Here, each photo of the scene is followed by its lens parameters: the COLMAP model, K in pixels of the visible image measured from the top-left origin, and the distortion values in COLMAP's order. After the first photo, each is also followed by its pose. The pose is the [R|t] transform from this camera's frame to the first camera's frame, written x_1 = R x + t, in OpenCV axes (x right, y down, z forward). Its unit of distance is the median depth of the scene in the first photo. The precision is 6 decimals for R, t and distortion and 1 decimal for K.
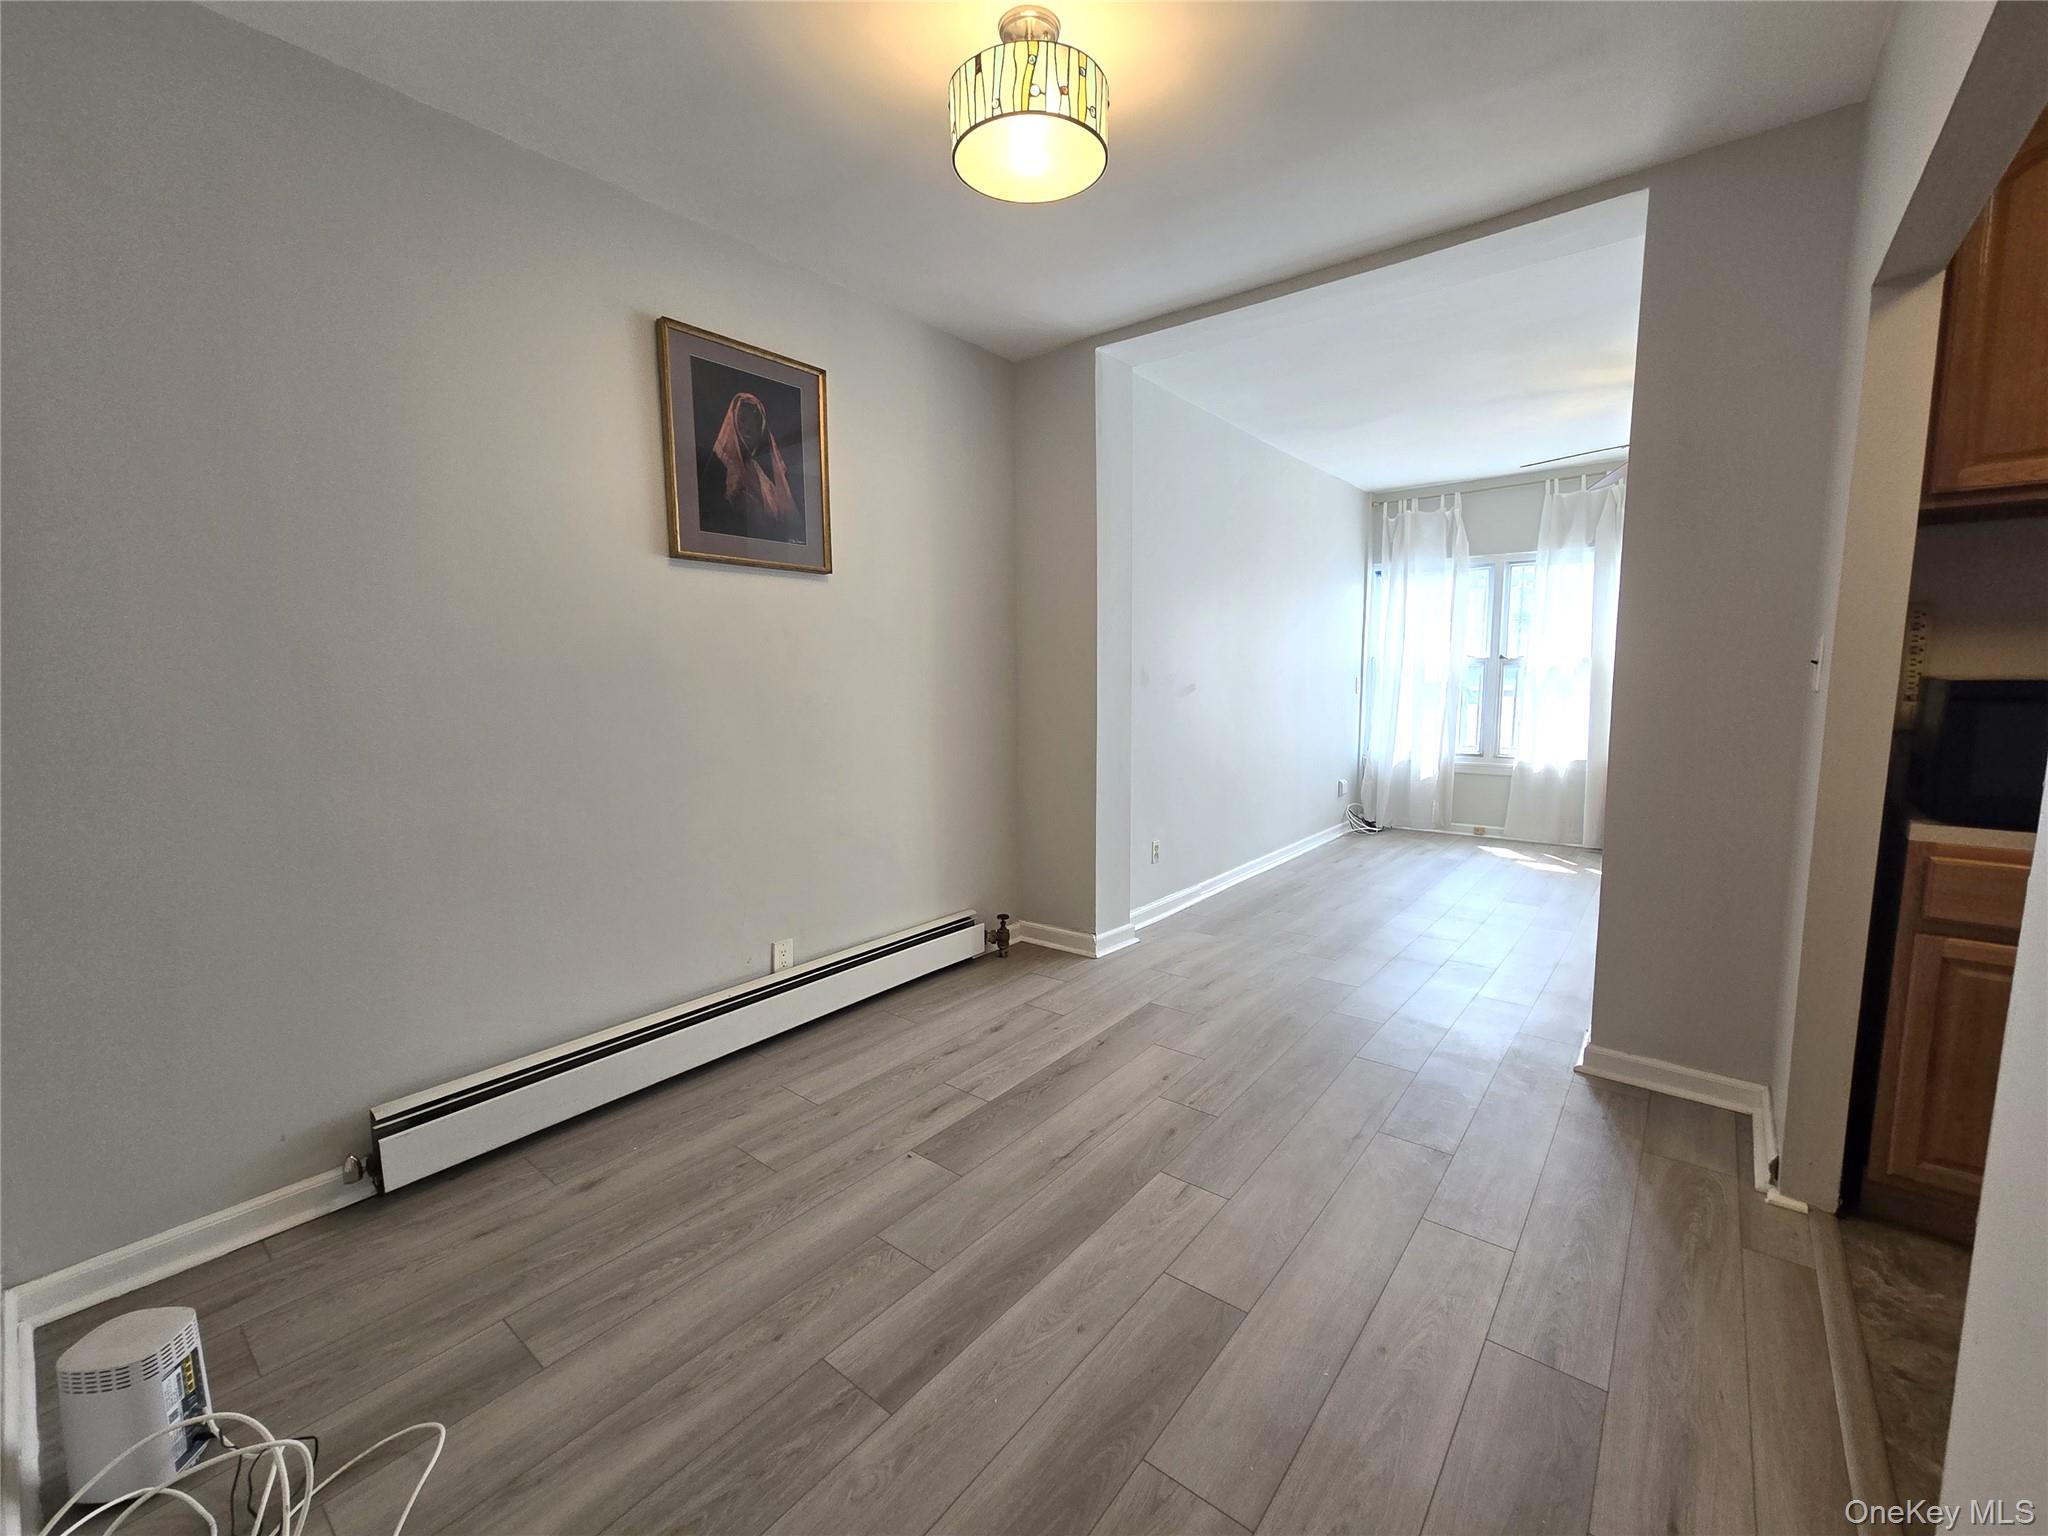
lens RADIAL K [[837.5, 0, 1027.9], [0, 837.5, 777.0], [0, 0, 1]] dist [0.000340, -0.000943]
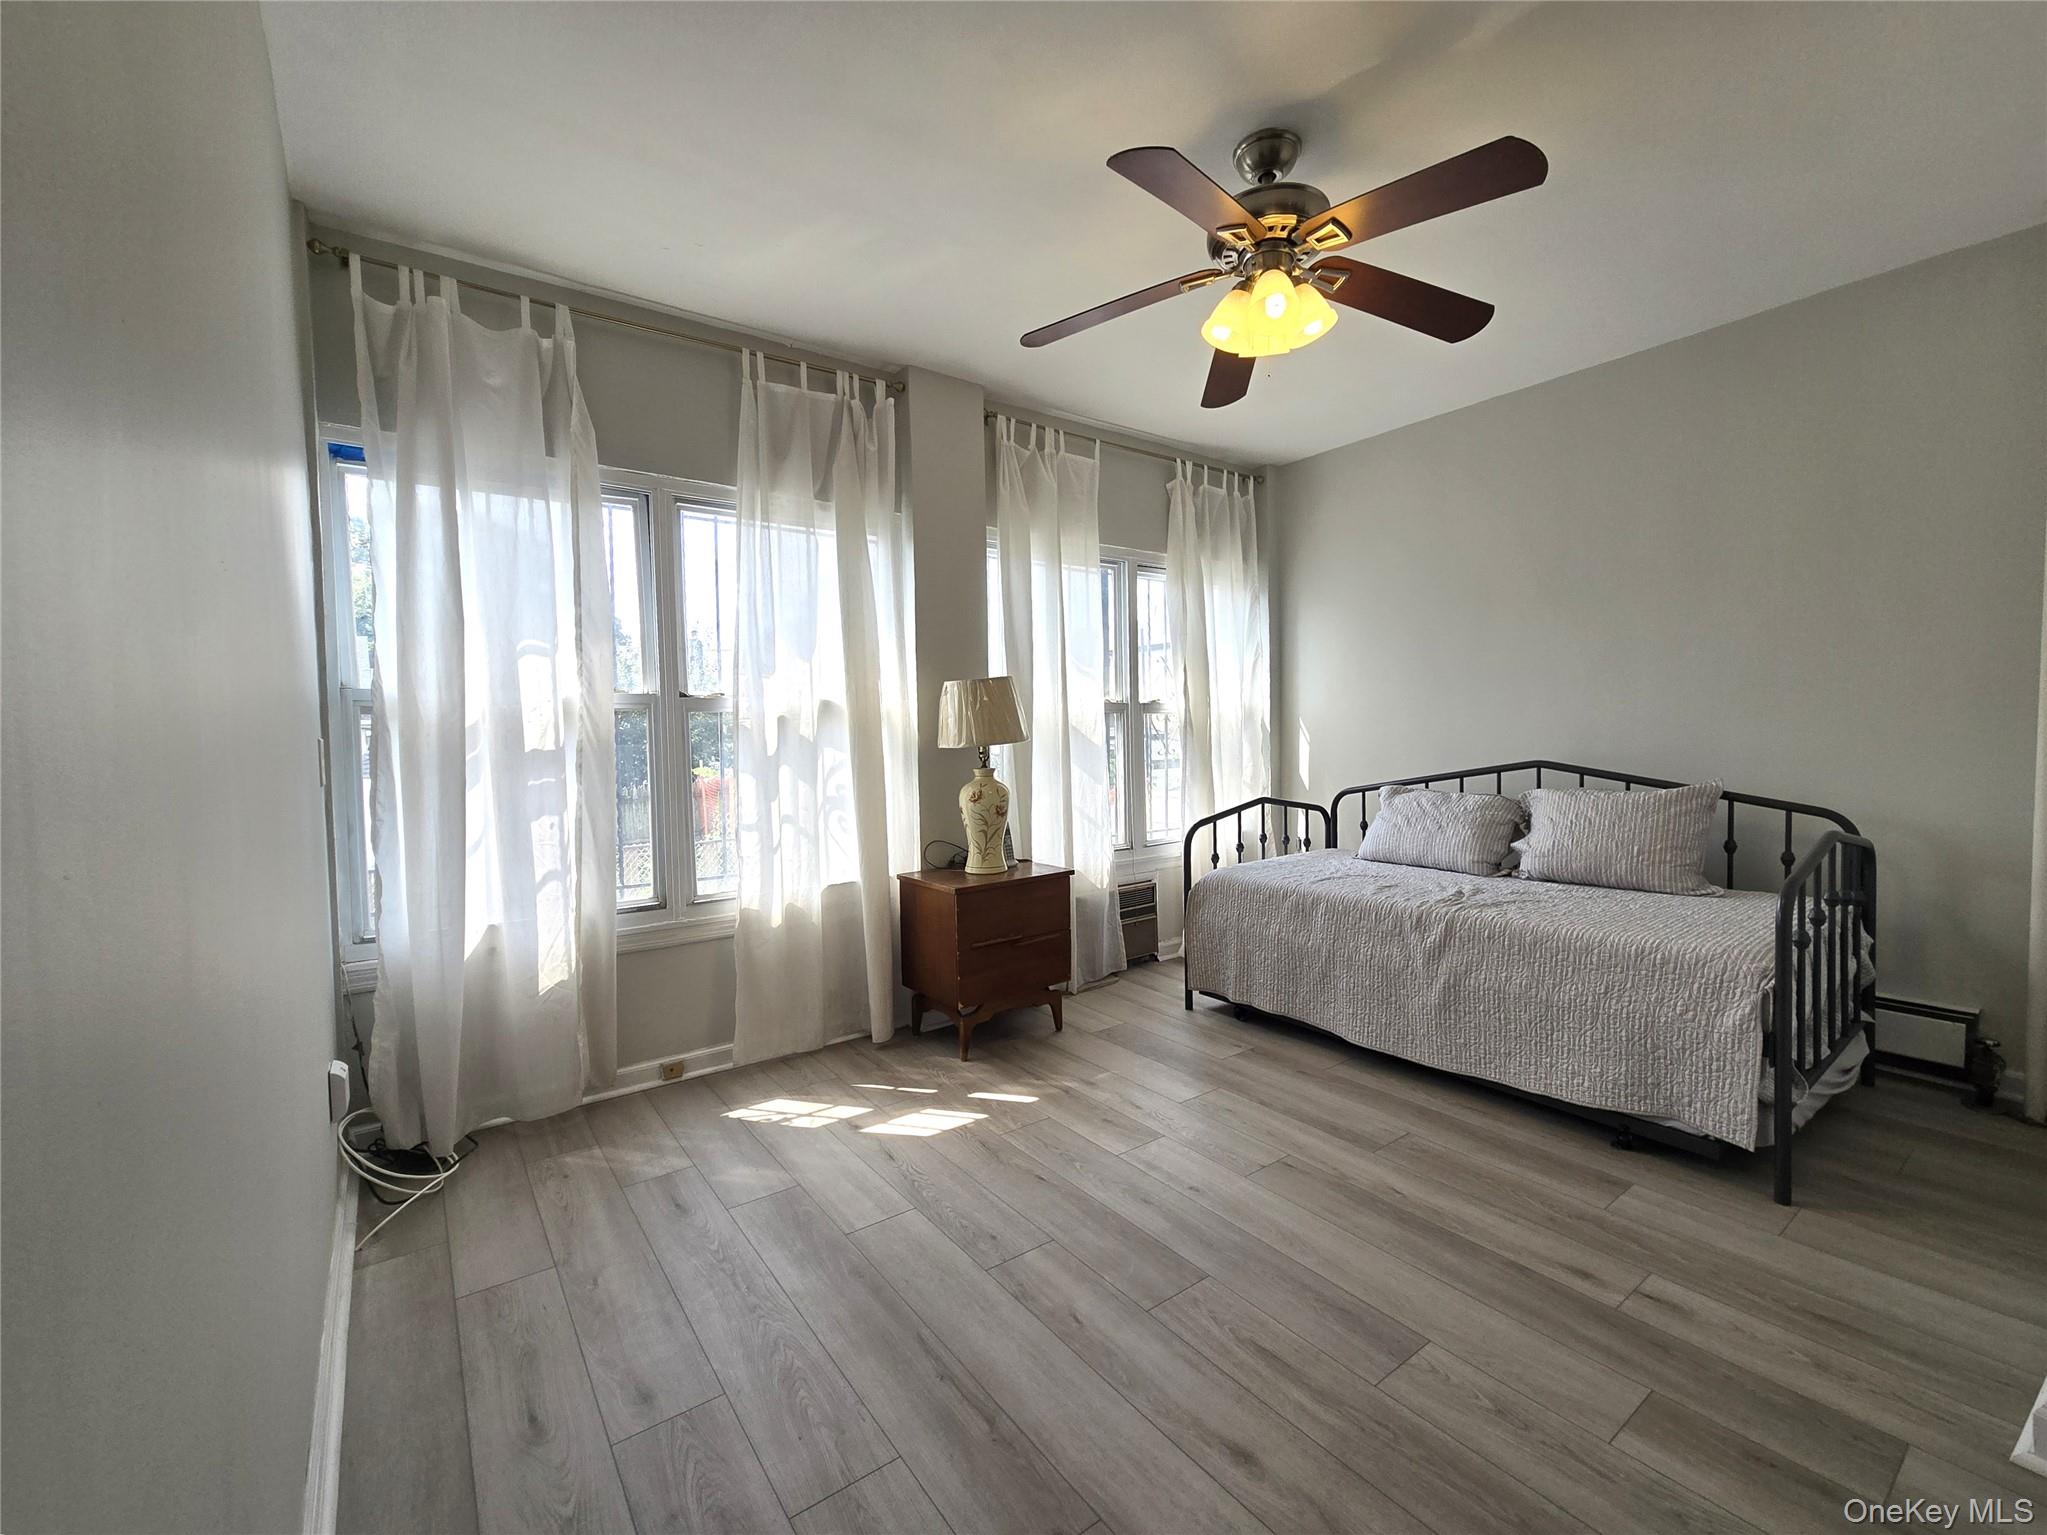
lens RADIAL K [[837.0, 0, 1029.4], [0, 837.0, 760.1], [0, 0, 1]] dist [0.000340, -0.000943]
pose [[0.230936, -0.036596, 0.972280, 0.147227], [0.136635, 0.990610, 0.004832, -0.081161], [-0.963327, 0.131731, 0.233768, 0.699175]]
